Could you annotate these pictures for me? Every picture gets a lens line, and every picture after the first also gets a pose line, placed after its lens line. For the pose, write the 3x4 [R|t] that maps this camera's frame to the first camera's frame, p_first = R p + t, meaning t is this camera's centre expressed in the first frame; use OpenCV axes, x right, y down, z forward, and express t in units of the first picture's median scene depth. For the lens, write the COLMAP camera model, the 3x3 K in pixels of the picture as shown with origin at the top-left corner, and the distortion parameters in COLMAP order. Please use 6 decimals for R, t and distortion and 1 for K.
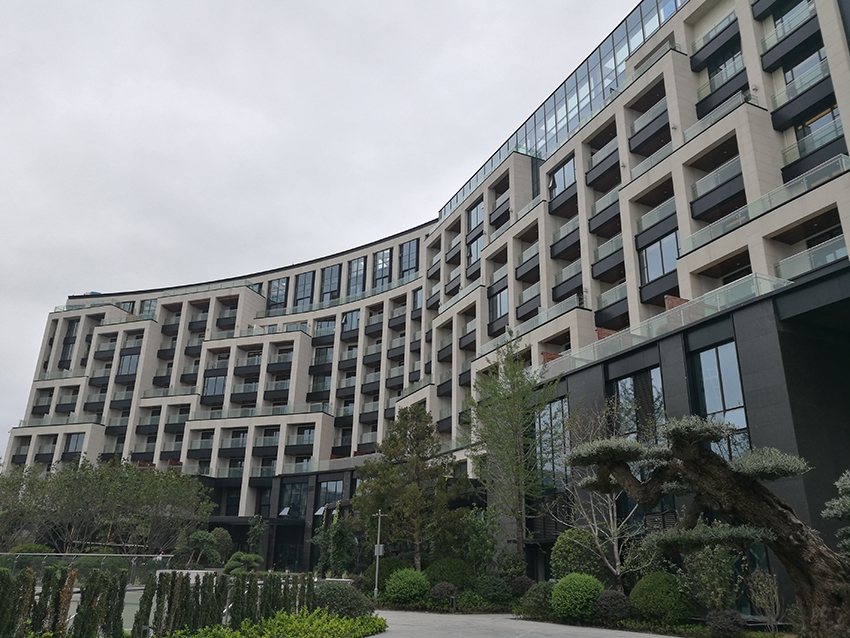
lens RADIAL K [[660.4, 0, 421.5], [0, 660.4, 321.7], [0, 0, 1]] dist [0.057805, -0.016503]
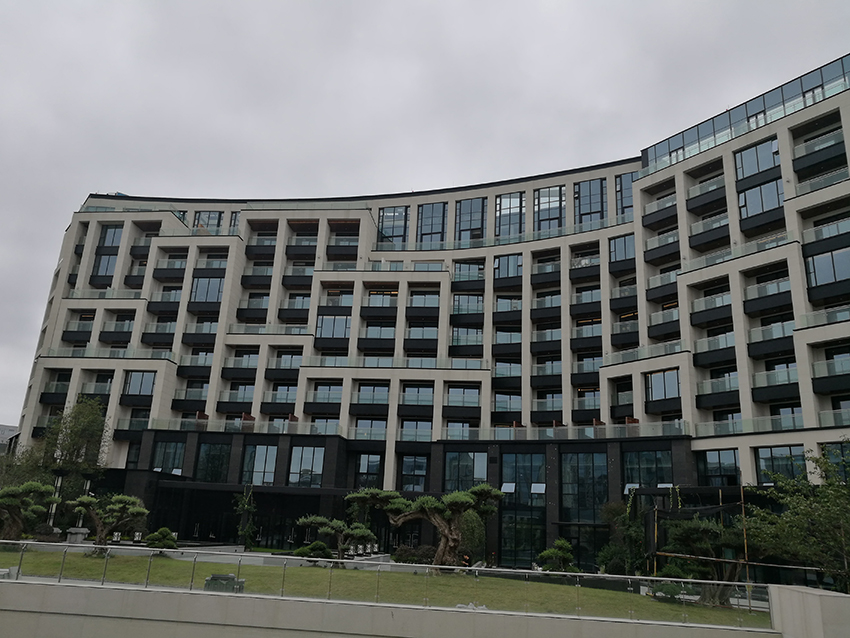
lens RADIAL K [[660.4, 0, 425.2], [0, 660.4, 323.0], [0, 0, 1]] dist [0.057805, -0.016503]
pose [[0.969236, 0.089682, 0.229214, -0.368994], [-0.103621, 0.993385, 0.049491, 0.037339], [-0.223259, -0.071720, 0.972117, 0.172944]]
